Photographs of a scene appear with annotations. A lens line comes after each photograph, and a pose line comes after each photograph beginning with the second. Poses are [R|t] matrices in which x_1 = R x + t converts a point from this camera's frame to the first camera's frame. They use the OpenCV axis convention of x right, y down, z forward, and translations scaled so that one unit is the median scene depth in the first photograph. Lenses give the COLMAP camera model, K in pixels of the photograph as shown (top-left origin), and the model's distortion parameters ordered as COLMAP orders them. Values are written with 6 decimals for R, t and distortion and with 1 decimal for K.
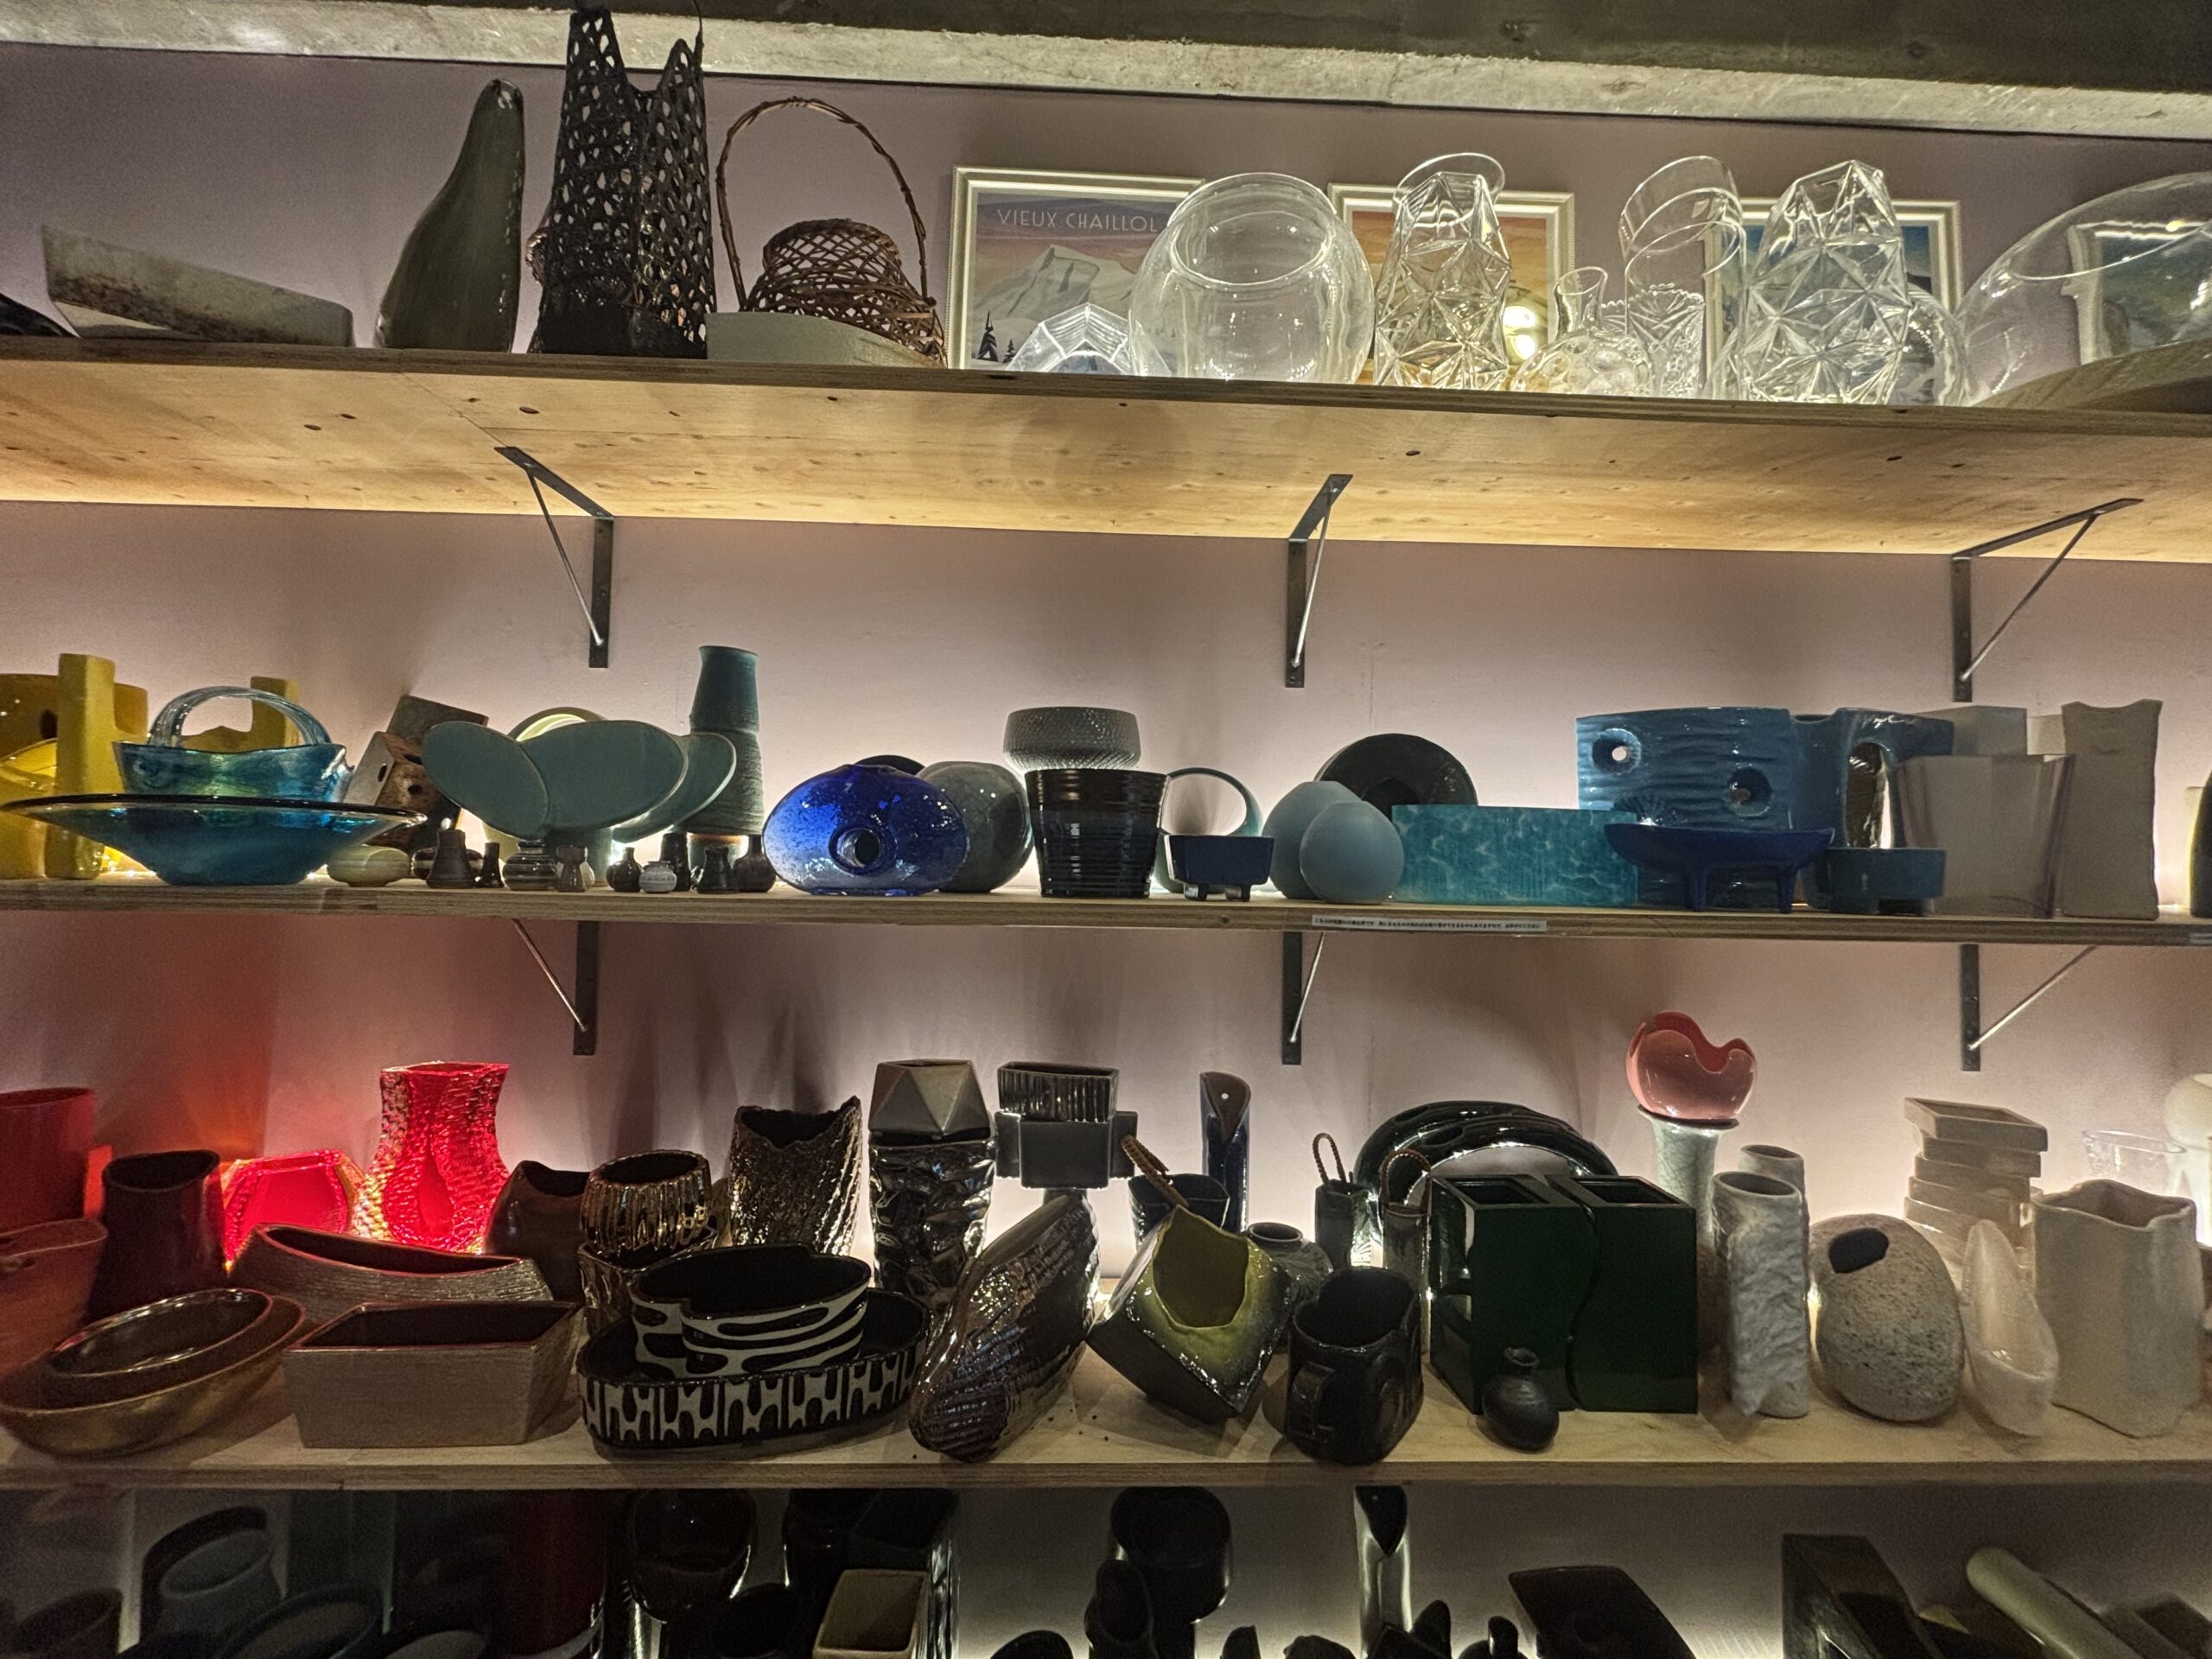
lens RADIAL K [[887.5, 0, 1105.2], [0, 887.5, 823.2], [0, 0, 1]] dist [-0.001061, -0.000018]
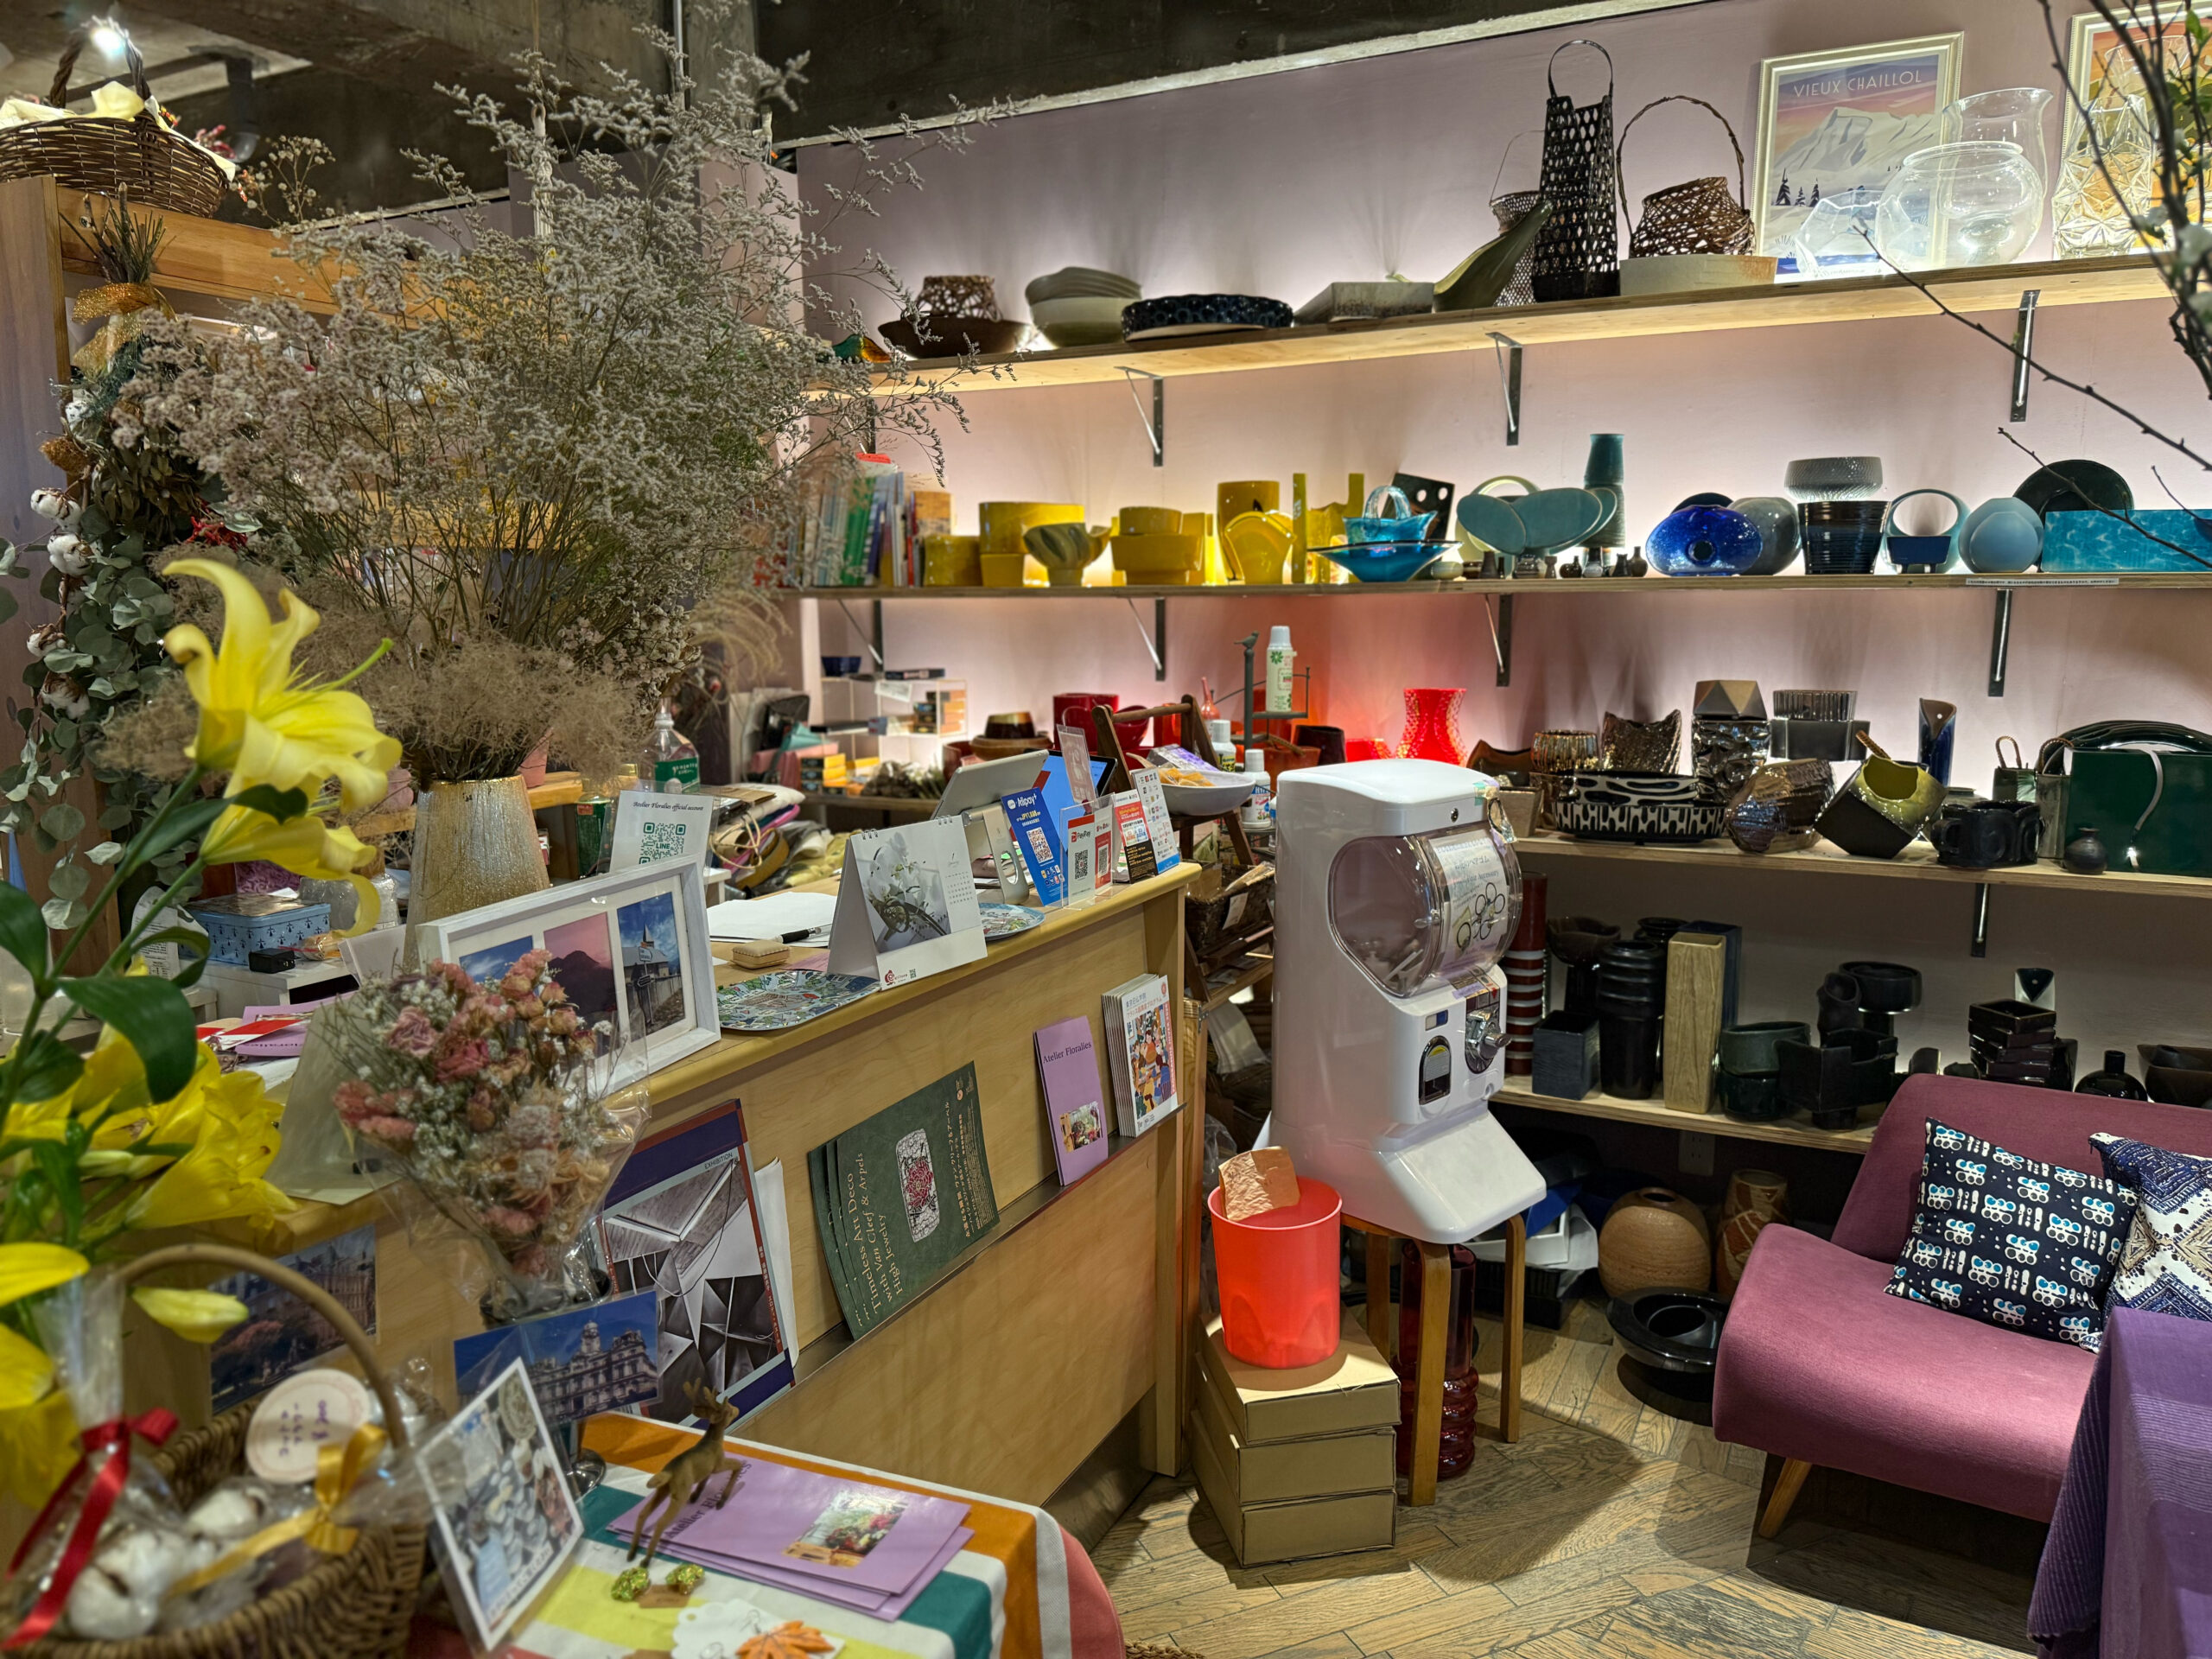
lens RADIAL K [[1537.7, 0, 1099.0], [0, 1537.7, 828.5], [0, 0, 1]] dist [0.007253, -0.012632]
pose [[0.867300, 0.053492, -0.494904, 0.229098], [0.038637, 0.983976, 0.174064, -0.007514], [0.496285, -0.170087, 0.851335, -2.168095]]
